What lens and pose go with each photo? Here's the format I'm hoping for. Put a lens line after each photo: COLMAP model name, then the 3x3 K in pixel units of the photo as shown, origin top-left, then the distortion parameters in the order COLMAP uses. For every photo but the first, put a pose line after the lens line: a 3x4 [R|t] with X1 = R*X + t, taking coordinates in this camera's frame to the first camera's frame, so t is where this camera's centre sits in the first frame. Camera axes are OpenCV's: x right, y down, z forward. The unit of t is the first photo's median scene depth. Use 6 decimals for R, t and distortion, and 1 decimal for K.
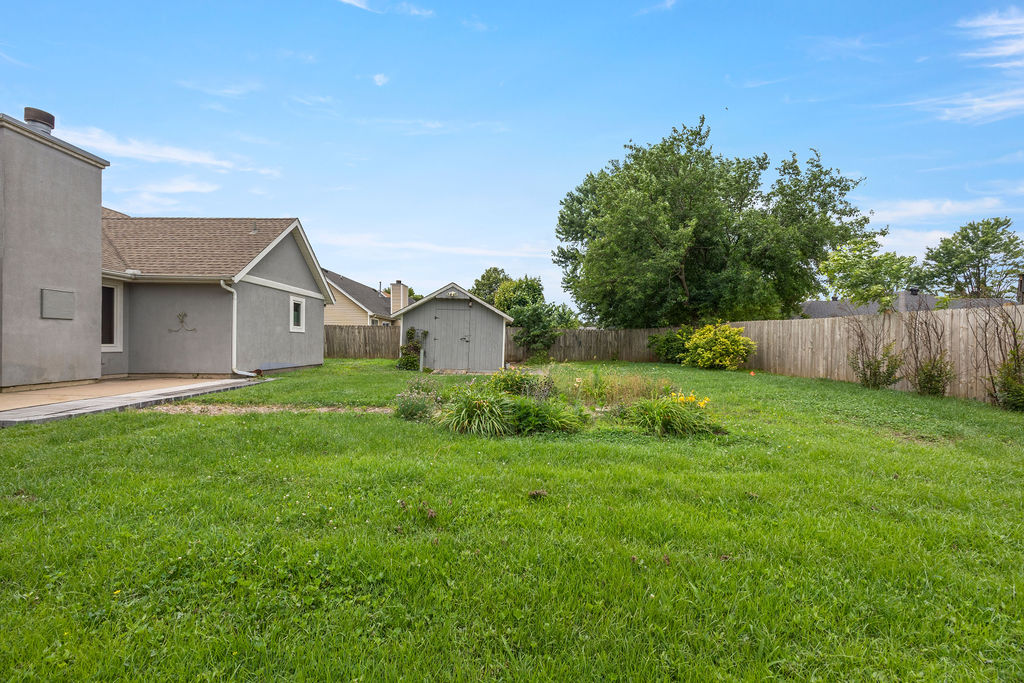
lens RADIAL K [[391.0, 0, 505.6], [0, 391.0, 345.3], [0, 0, 1]] dist [-0.006076, 0.000739]
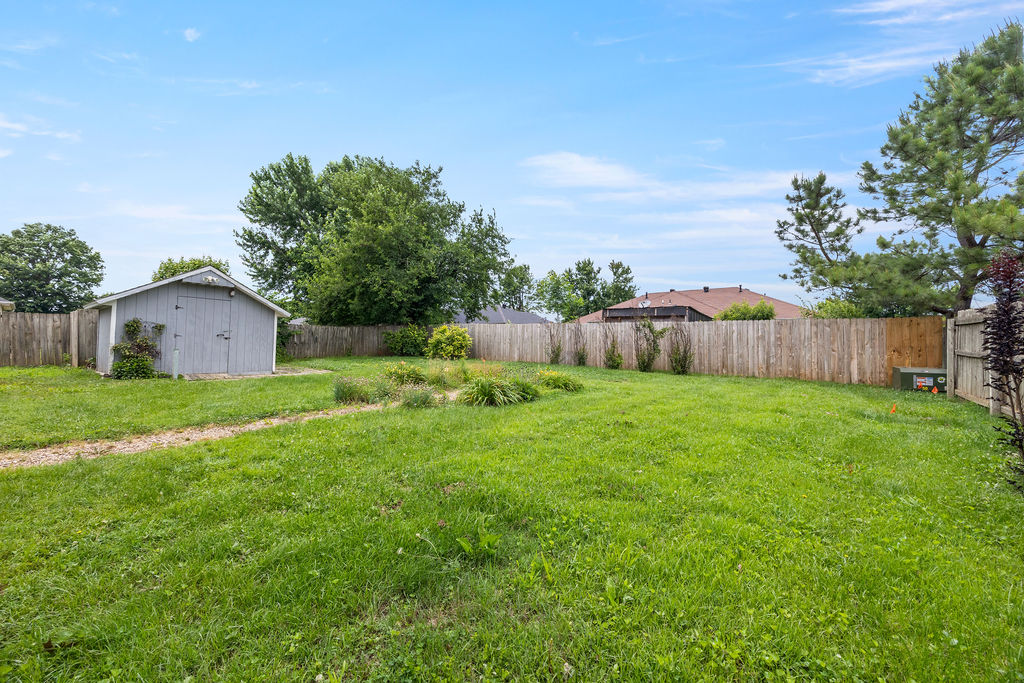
lens RADIAL K [[391.0, 0, 508.6], [0, 391.0, 338.7], [0, 0, 1]] dist [-0.006076, 0.000739]
pose [[0.604396, -0.002953, 0.796679, -0.384627], [0.004876, 0.999988, 0.000008, -0.006390], [-0.796669, 0.003879, 0.604403, 0.027188]]
